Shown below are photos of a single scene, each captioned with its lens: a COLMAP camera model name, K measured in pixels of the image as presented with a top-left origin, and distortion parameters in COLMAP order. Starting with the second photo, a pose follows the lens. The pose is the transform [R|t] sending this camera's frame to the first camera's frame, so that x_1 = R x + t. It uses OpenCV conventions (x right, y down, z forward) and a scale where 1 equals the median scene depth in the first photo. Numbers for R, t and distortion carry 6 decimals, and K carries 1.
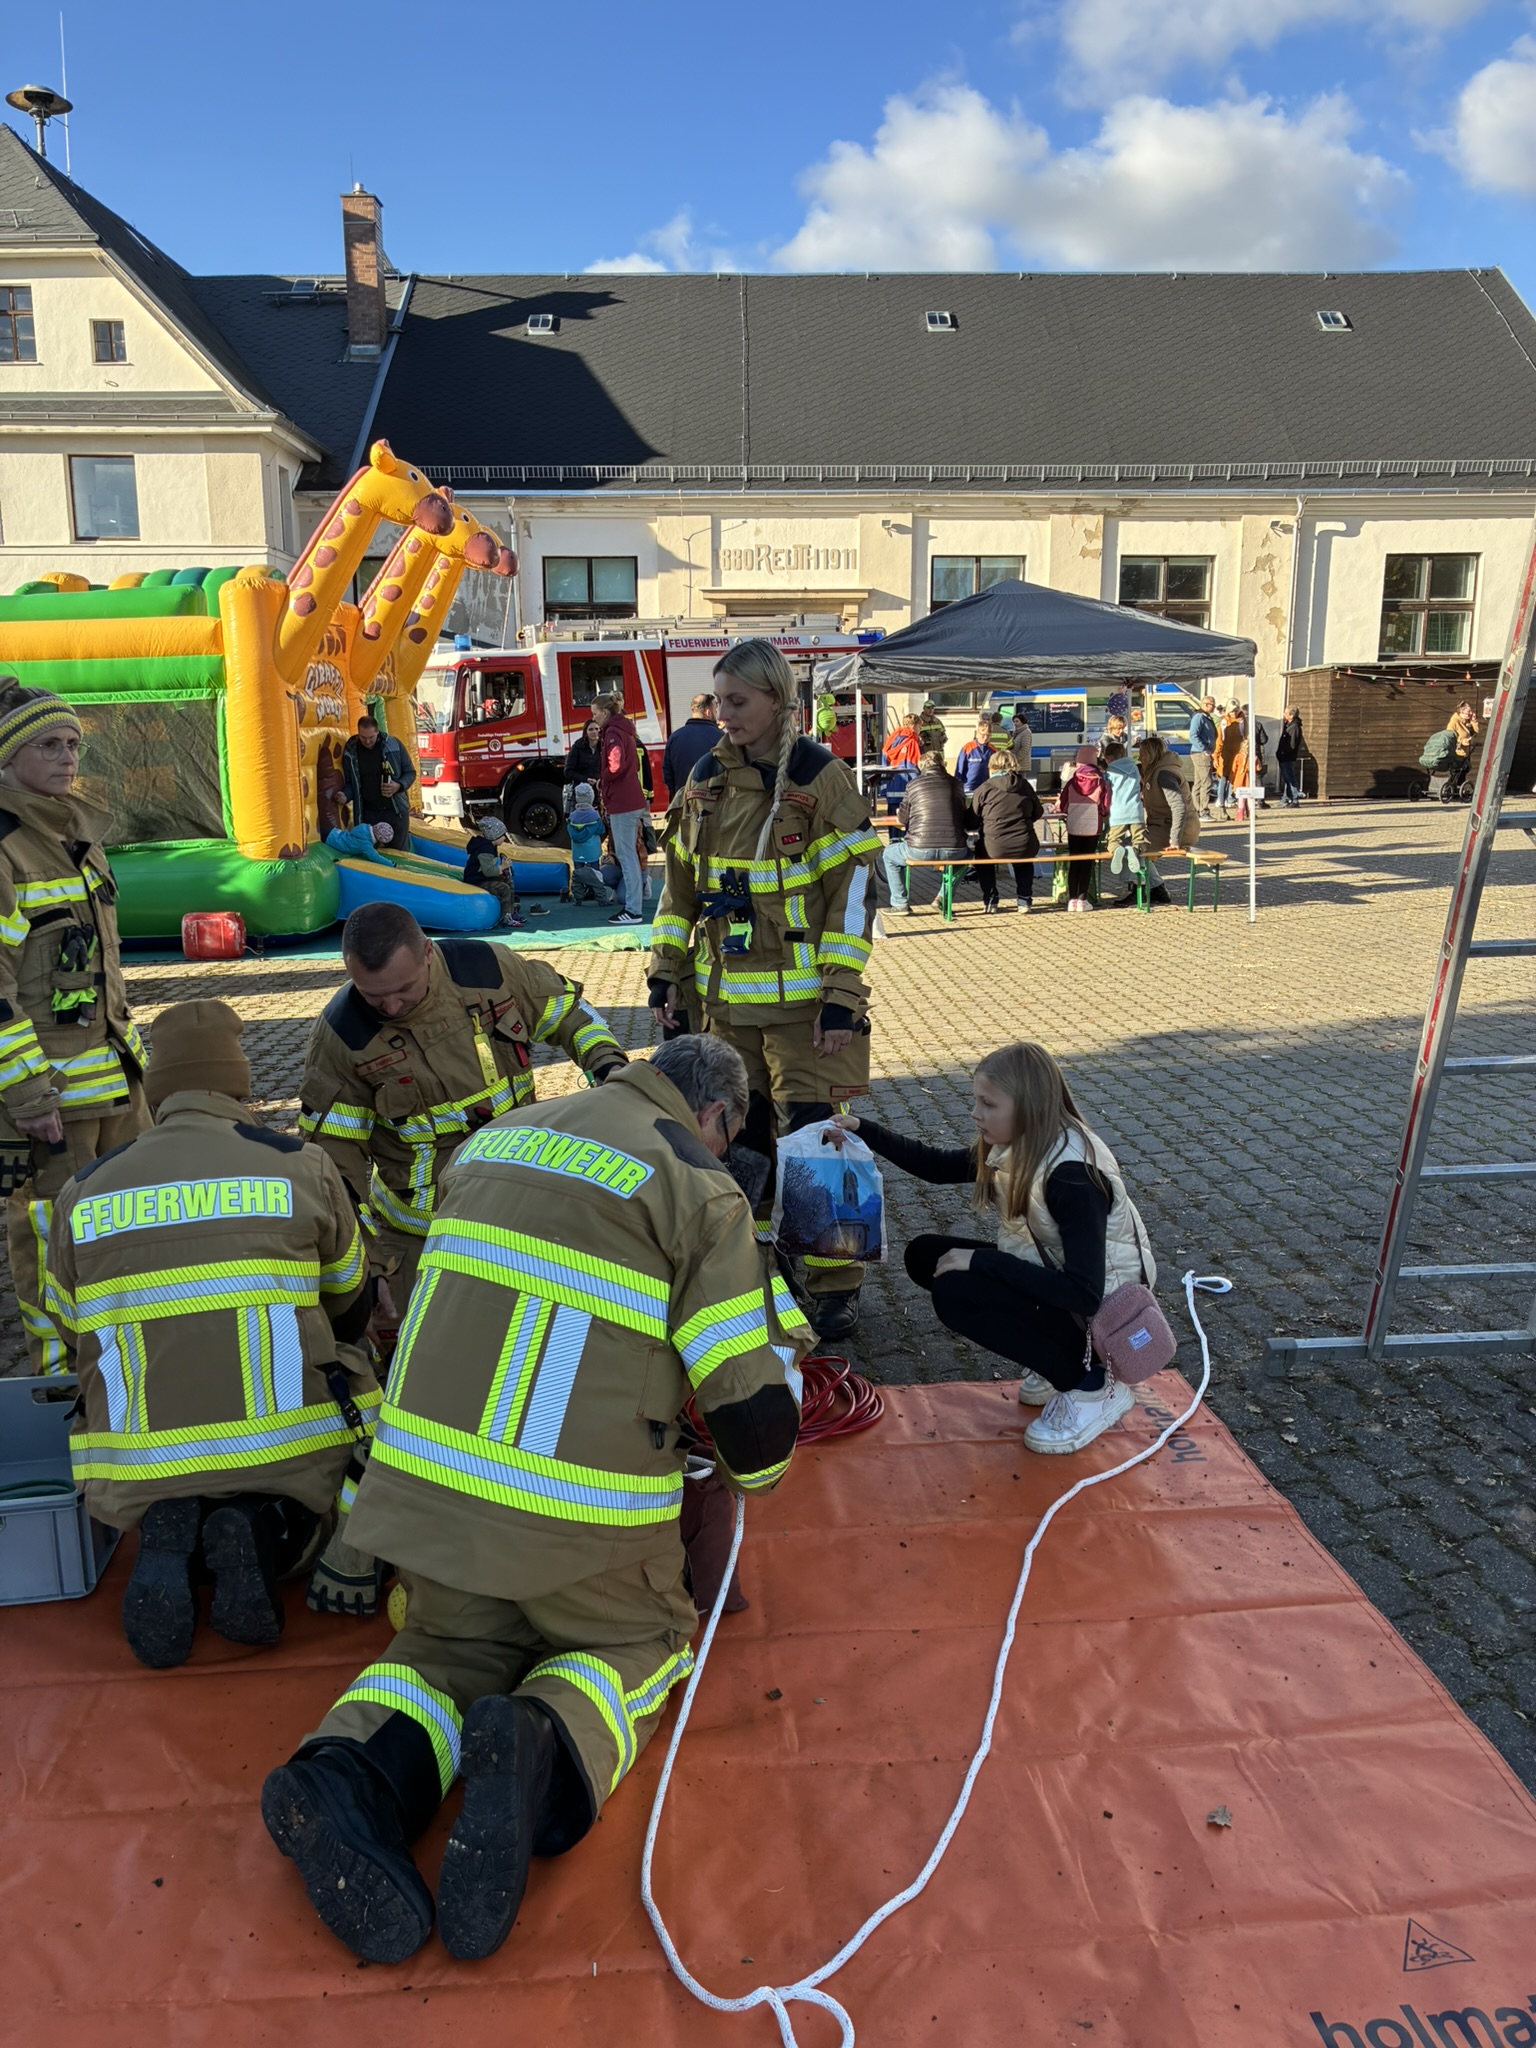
lens RADIAL K [[1545.1, 0, 771.1], [0, 1545.1, 1037.9], [0, 0, 1]] dist [-0.015622, 0.002961]
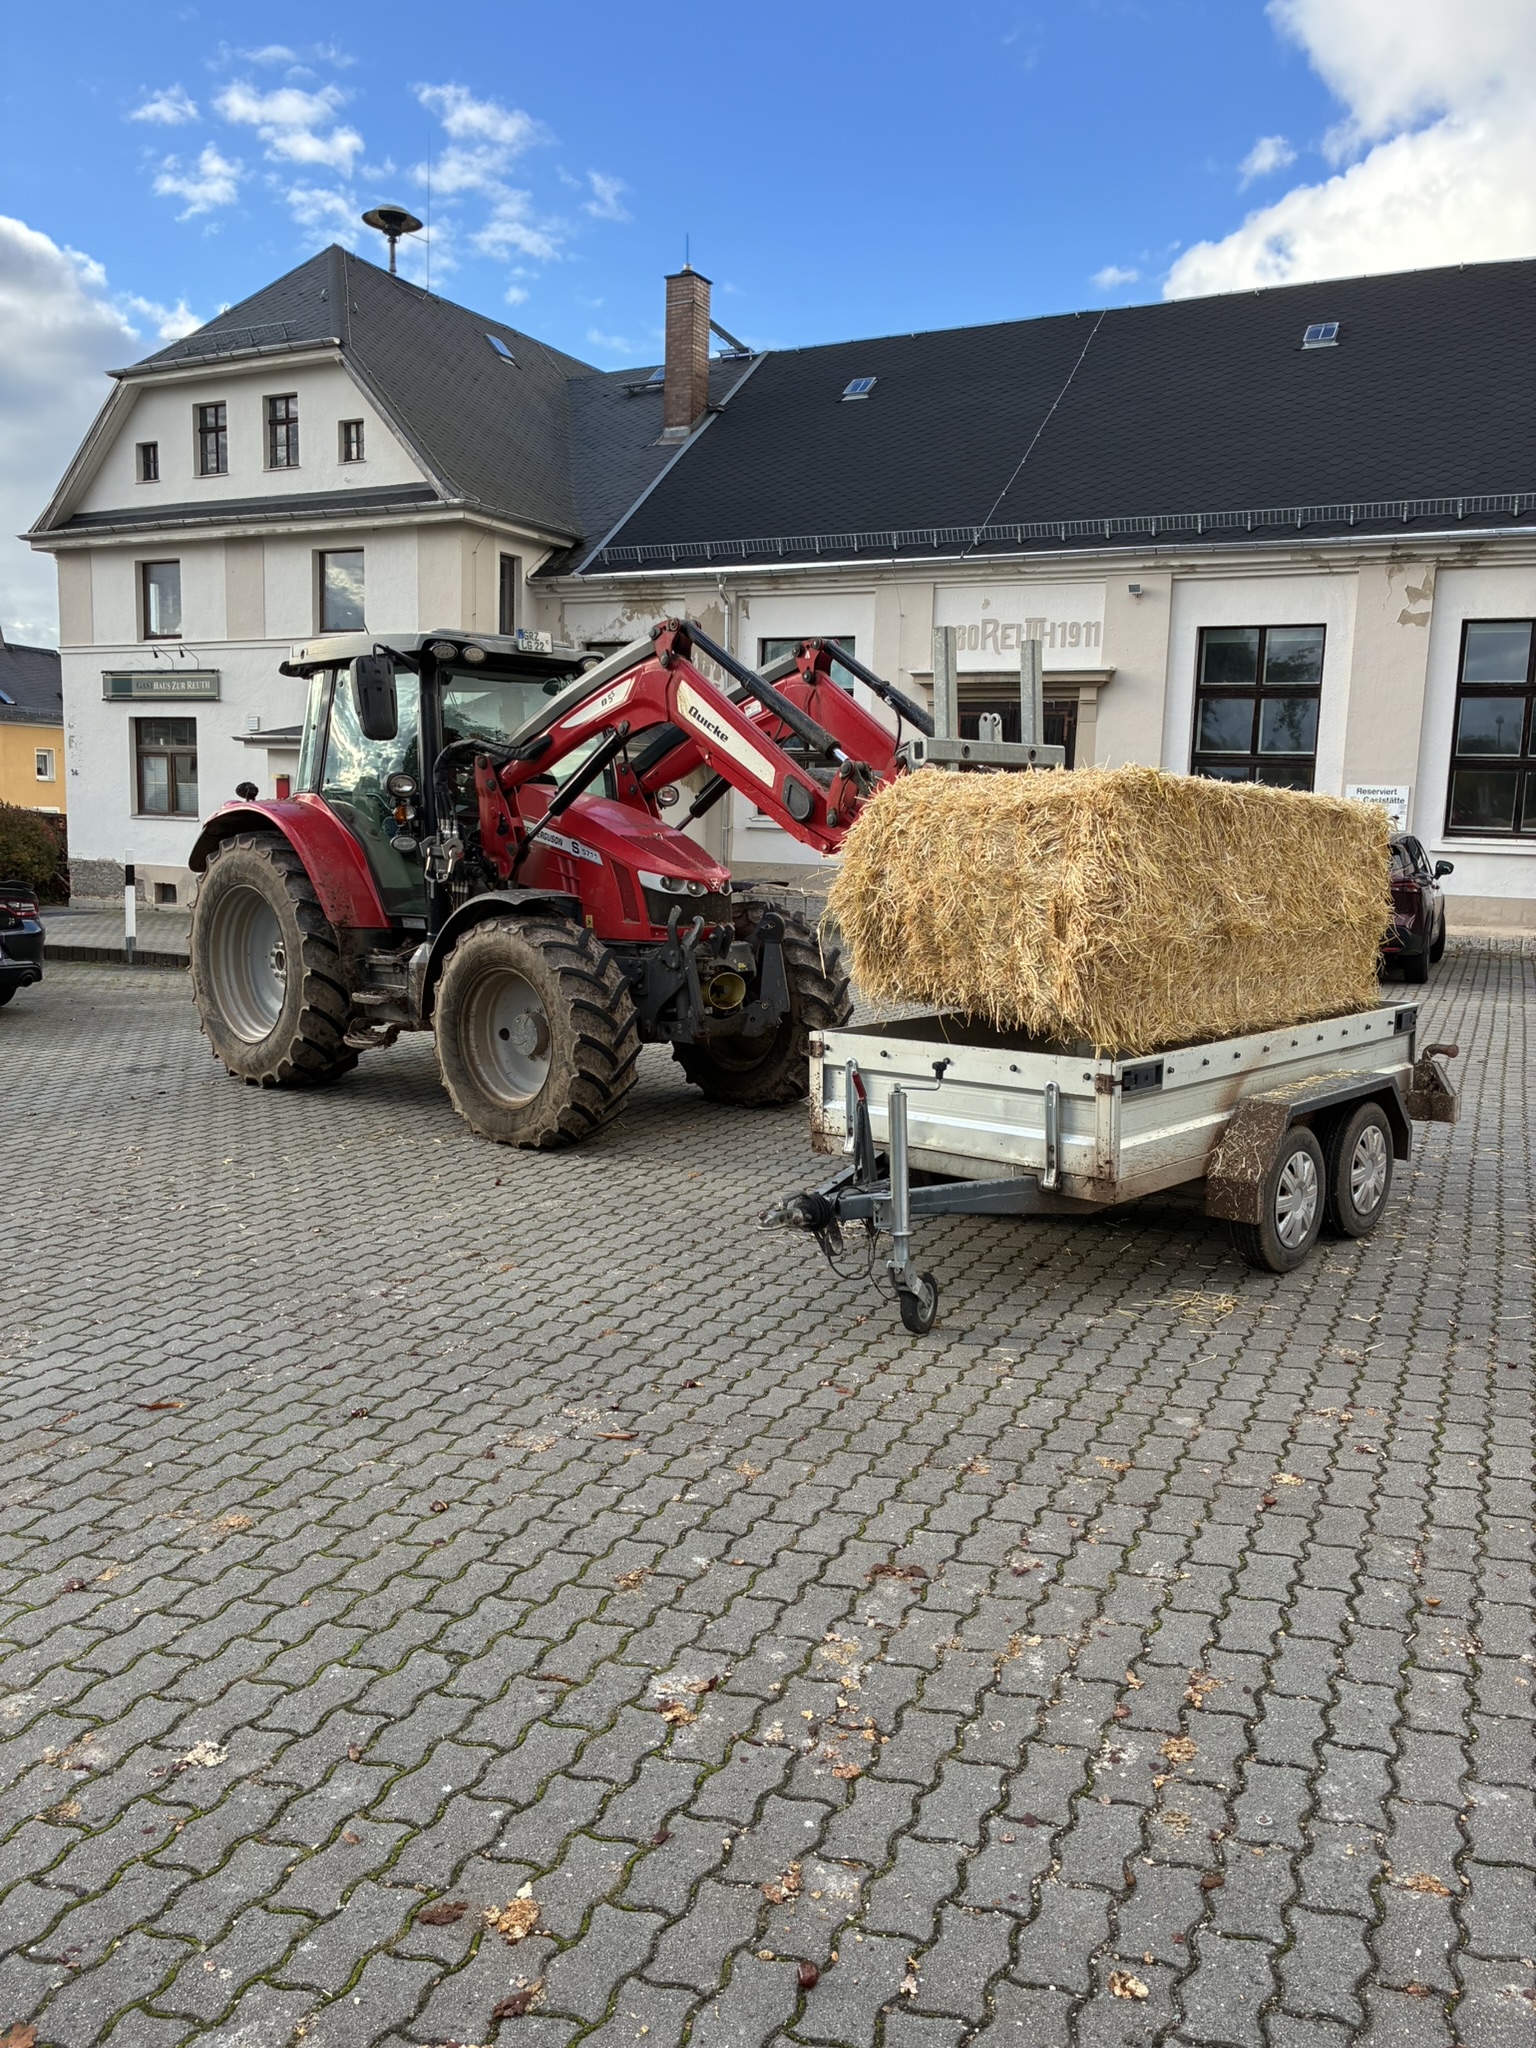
lens RADIAL K [[1545.1, 0, 764.1], [0, 1545.1, 1010.0], [0, 0, 1]] dist [-0.015622, 0.002961]
pose [[0.888652, 0.086702, -0.450312, 0.281548], [-0.112397, 0.993193, -0.030577, -0.071558], [0.444596, 0.077786, 0.892348, 0.221500]]
